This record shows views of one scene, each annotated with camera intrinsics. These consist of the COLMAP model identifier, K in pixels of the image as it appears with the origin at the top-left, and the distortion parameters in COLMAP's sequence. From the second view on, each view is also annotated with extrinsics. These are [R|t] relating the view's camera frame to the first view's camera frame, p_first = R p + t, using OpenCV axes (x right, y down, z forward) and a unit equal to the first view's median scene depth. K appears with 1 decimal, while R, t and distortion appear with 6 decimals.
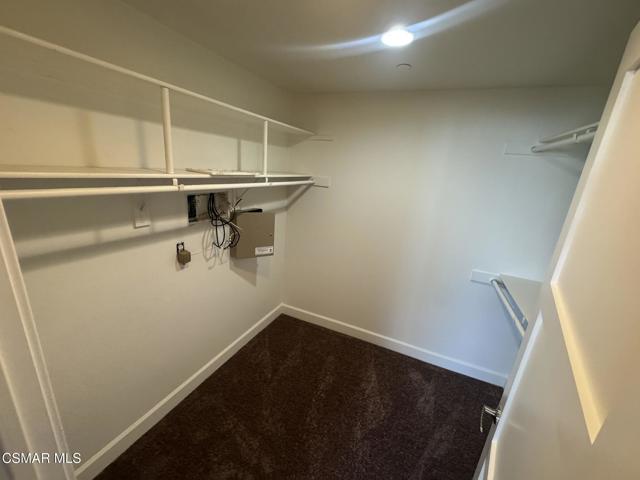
lens RADIAL K [[255.3, 0, 319.0], [0, 255.3, 240.2], [0, 0, 1]] dist [-0.003013, 0.000168]
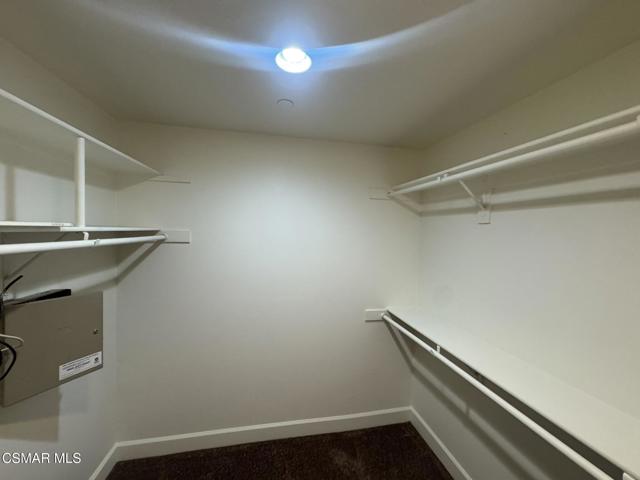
lens RADIAL K [[255.3, 0, 318.8], [0, 255.3, 239.2], [0, 0, 1]] dist [-0.003013, 0.000168]
pose [[0.812076, -0.077037, 0.578444, -0.097398], [0.199631, 0.968115, -0.151329, -0.034886], [-0.548343, 0.238366, 0.801562, 0.230462]]
